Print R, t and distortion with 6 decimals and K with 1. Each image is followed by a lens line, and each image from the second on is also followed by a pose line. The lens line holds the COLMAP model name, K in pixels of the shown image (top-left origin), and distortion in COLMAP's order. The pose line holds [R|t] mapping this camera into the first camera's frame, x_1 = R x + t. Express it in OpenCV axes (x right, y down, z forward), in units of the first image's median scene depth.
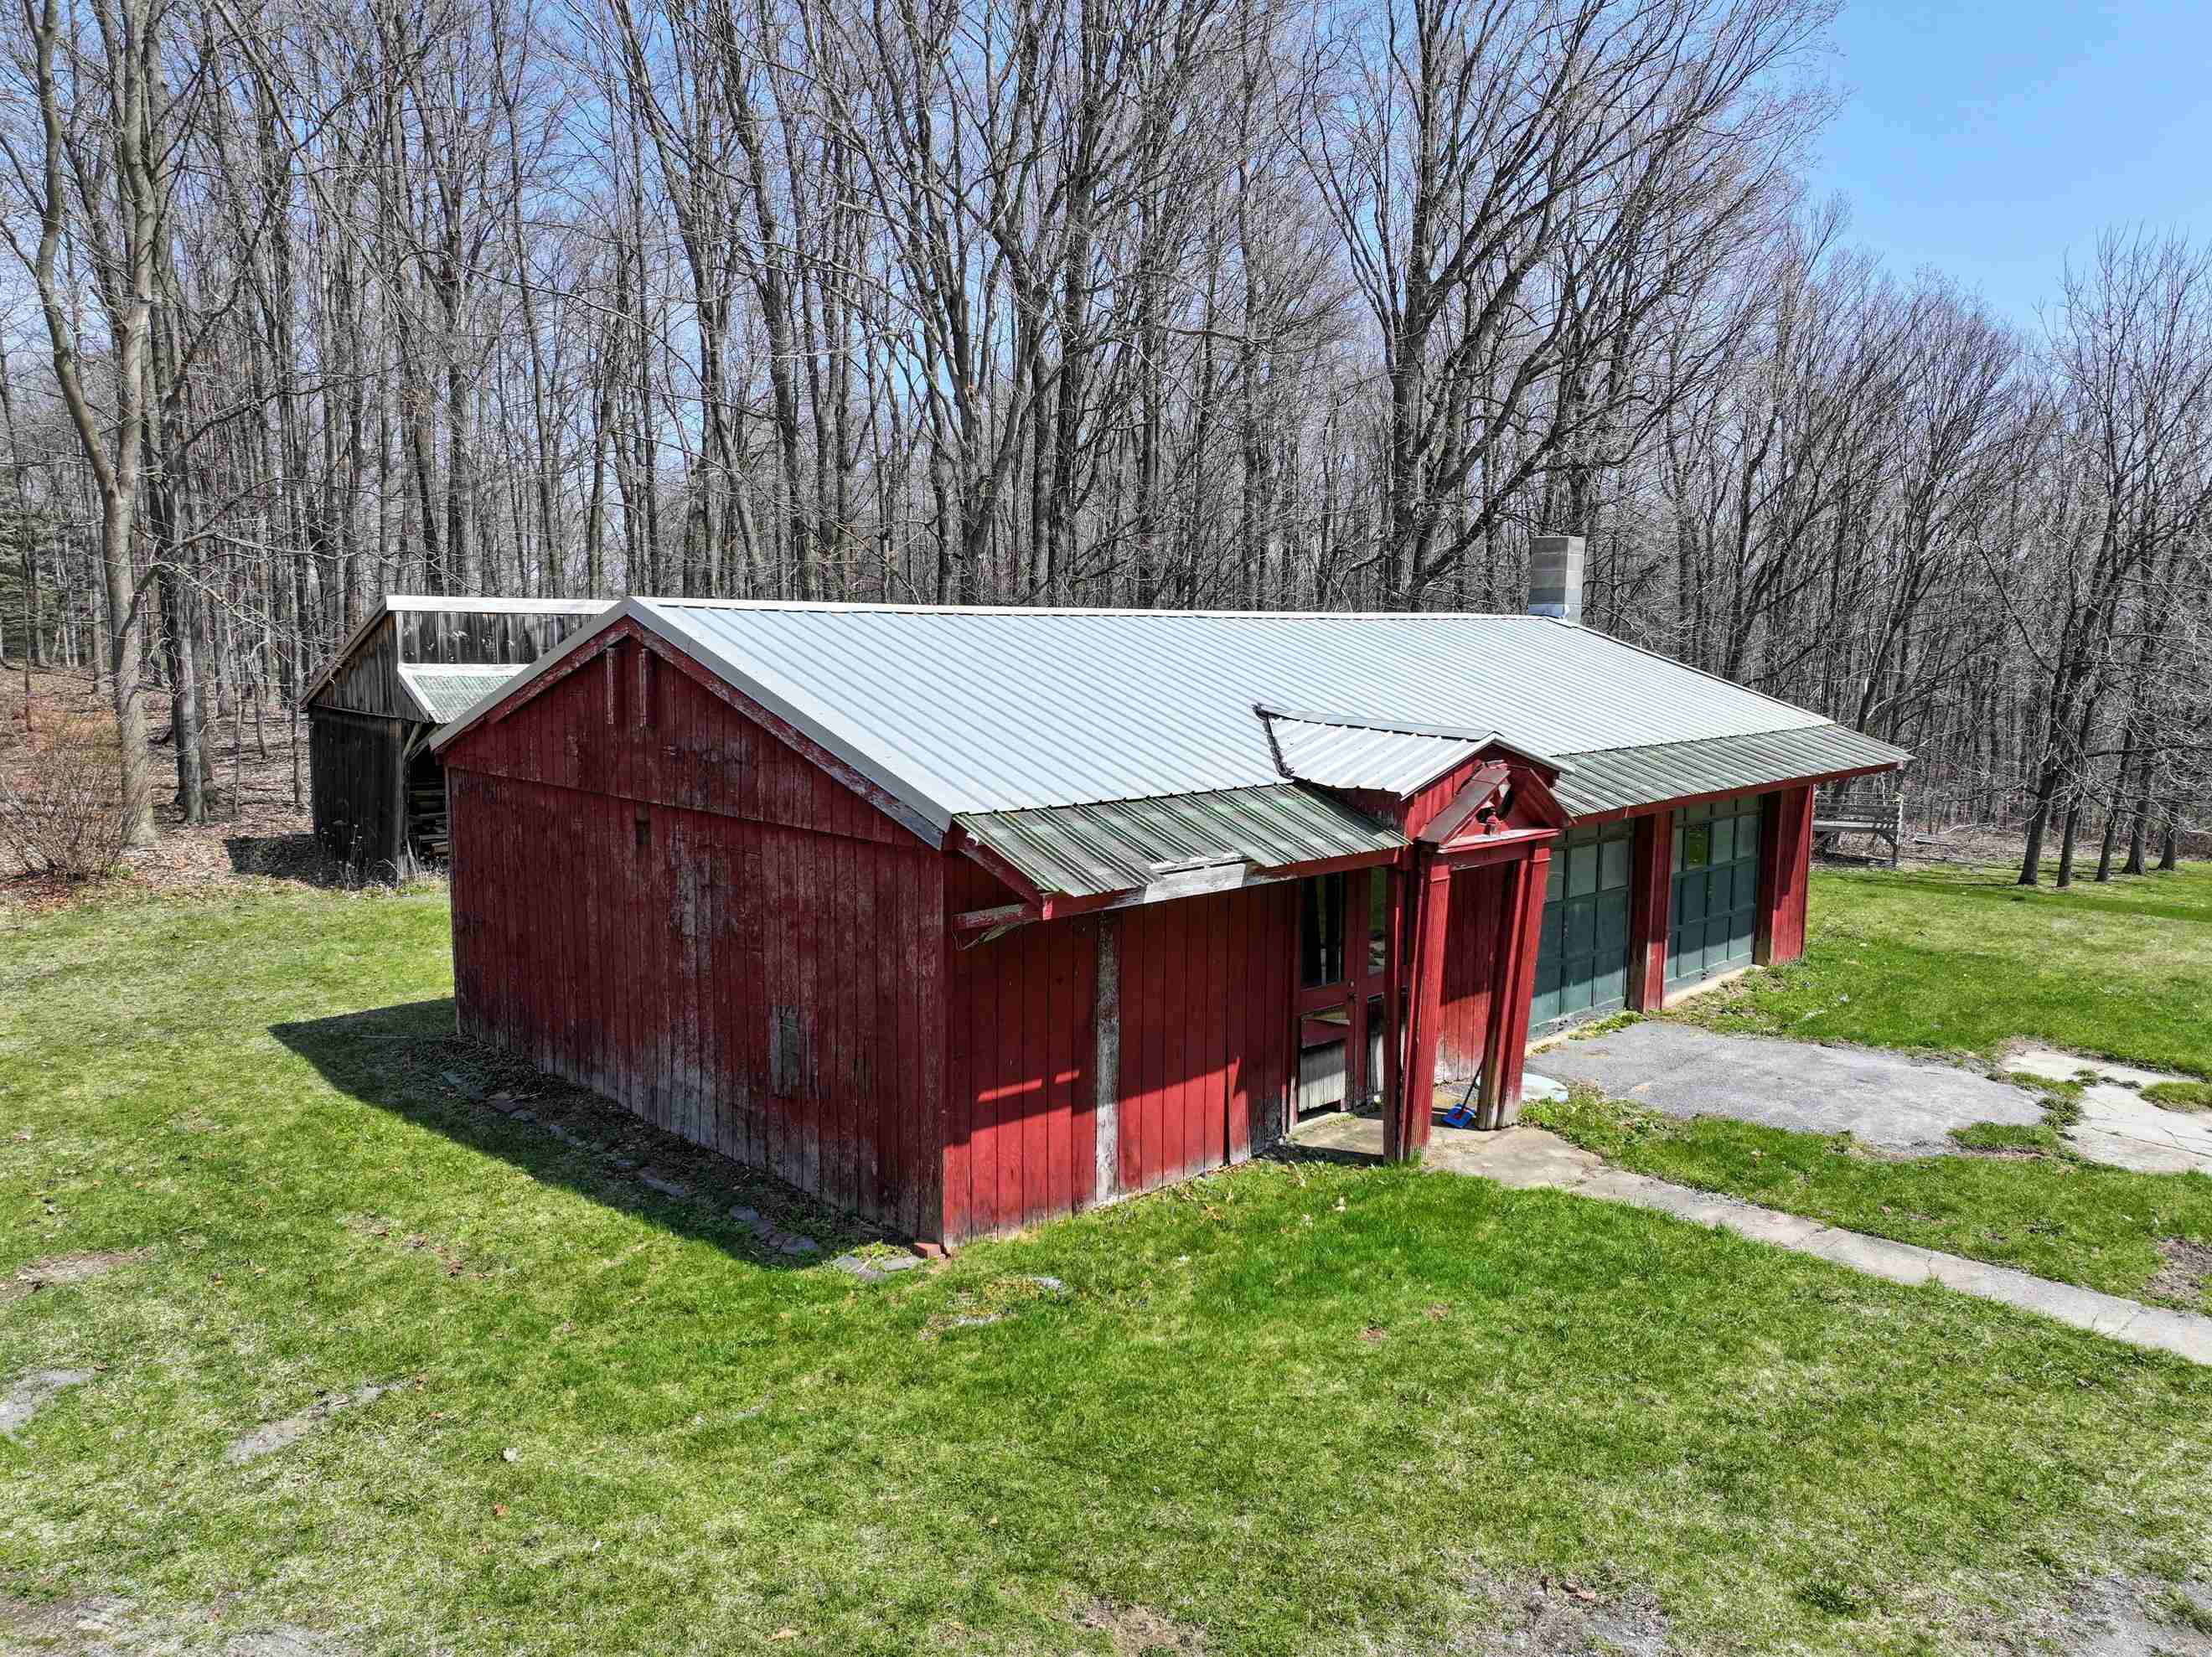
lens RADIAL K [[1570.0, 0, 1099.4], [0, 1570.0, 824.8], [0, 0, 1]] dist [-0.002450, 0.015773]
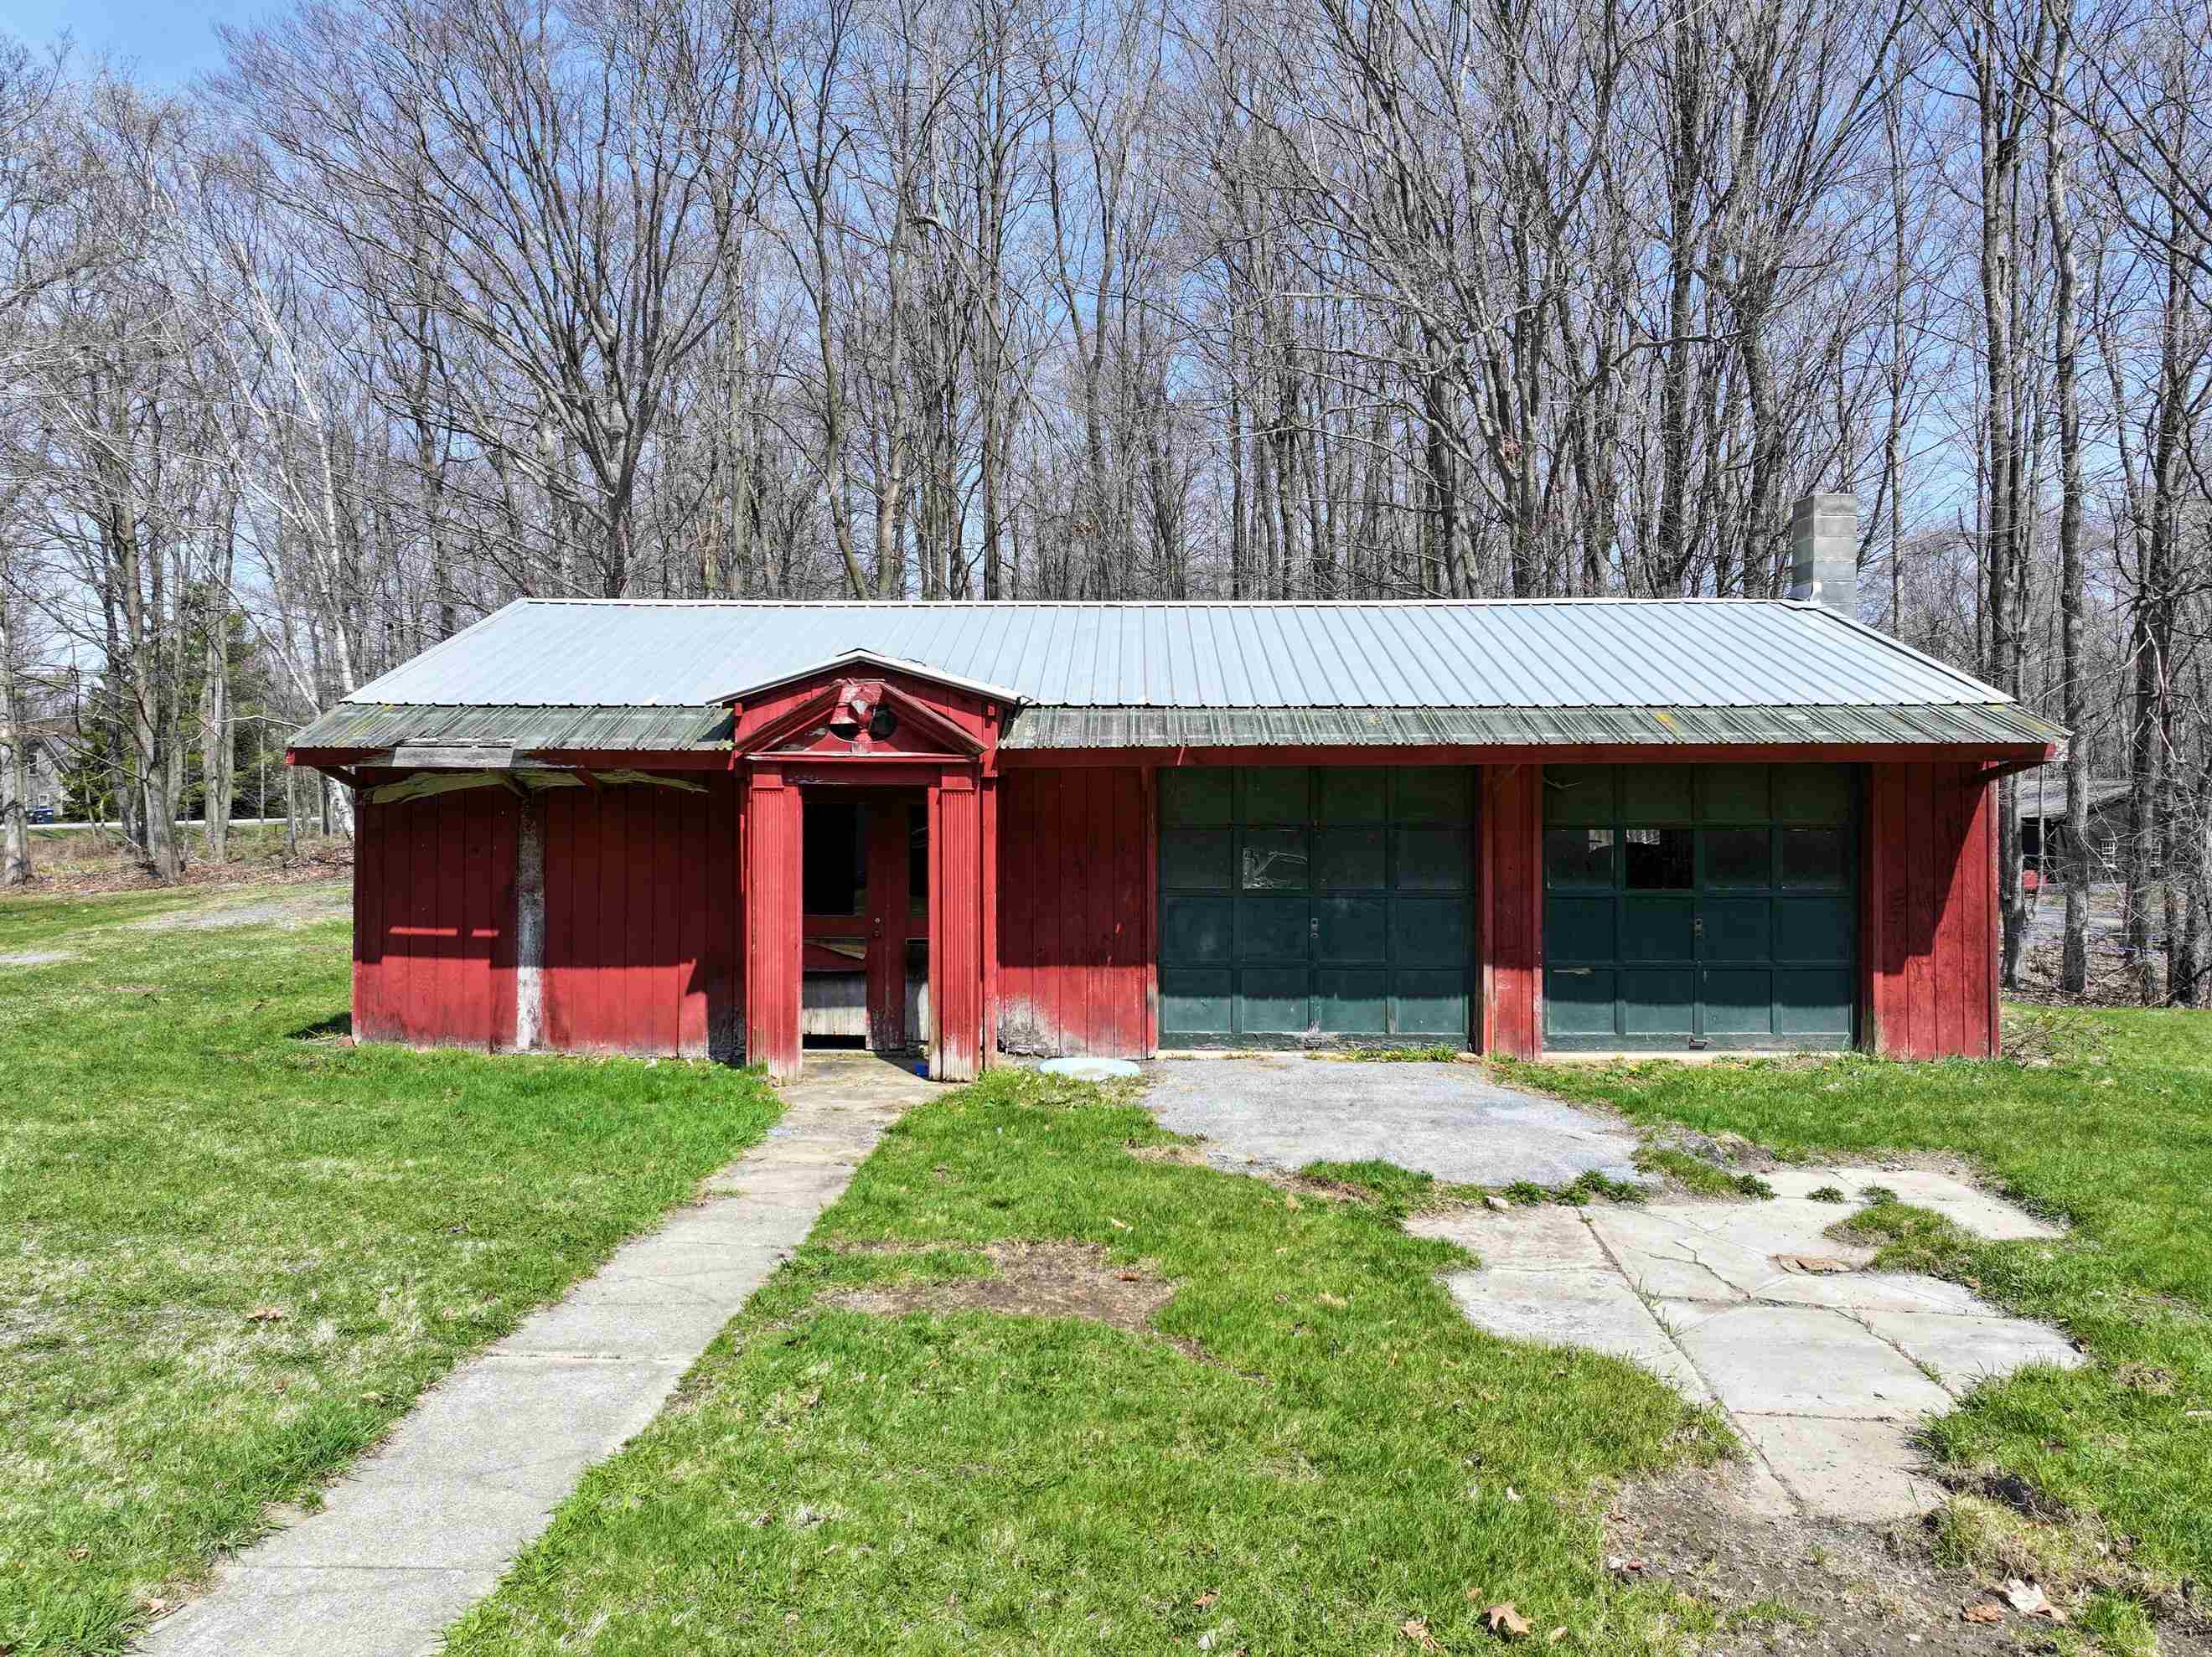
lens RADIAL K [[1570.0, 0, 1087.5], [0, 1570.0, 819.0], [0, 0, 1]] dist [-0.002450, 0.015773]
pose [[0.698650, 0.009360, -0.715402, 1.073092], [-0.089195, 0.993253, -0.074111, 0.109053], [0.709882, 0.115588, 0.694771, 0.425828]]
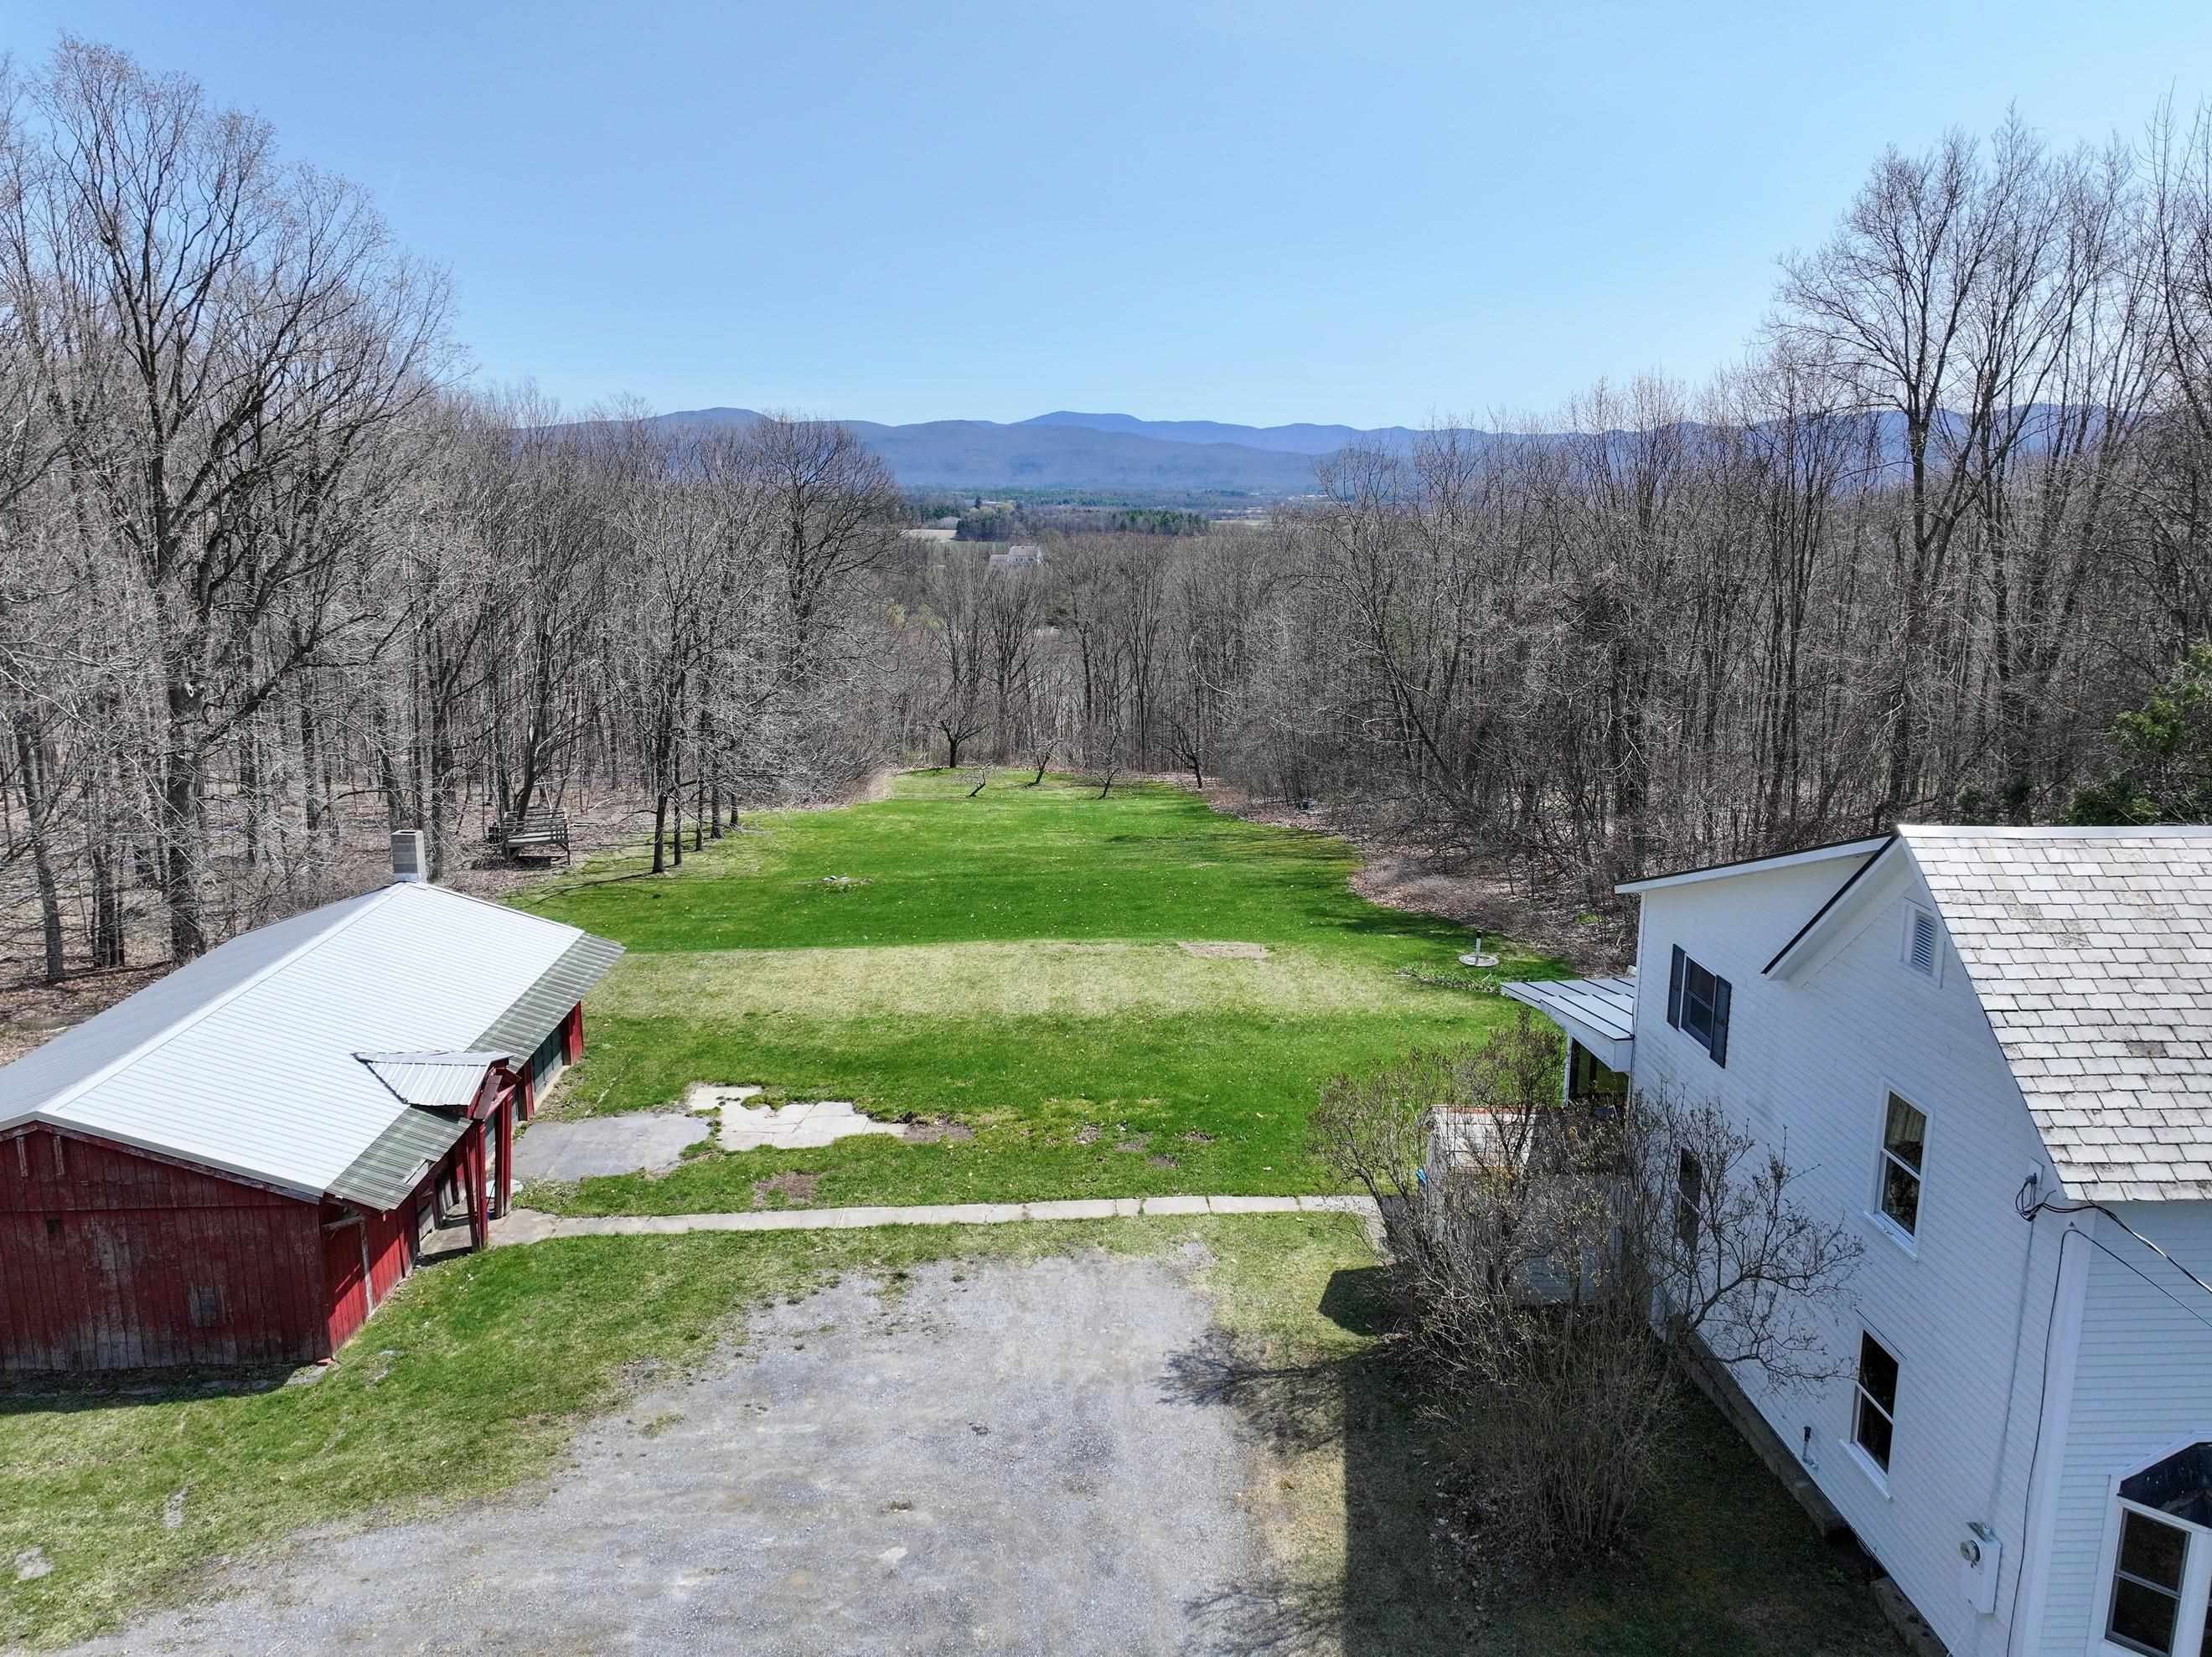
lens RADIAL K [[1570.0, 0, 1126.6], [0, 1570.0, 827.1], [0, 0, 1]] dist [-0.002450, 0.015773]
pose [[0.661139, -0.162610, 0.732430, -0.773767], [0.095945, 0.986539, 0.132419, -0.615080], [-0.744103, -0.017275, 0.667841, -1.254049]]
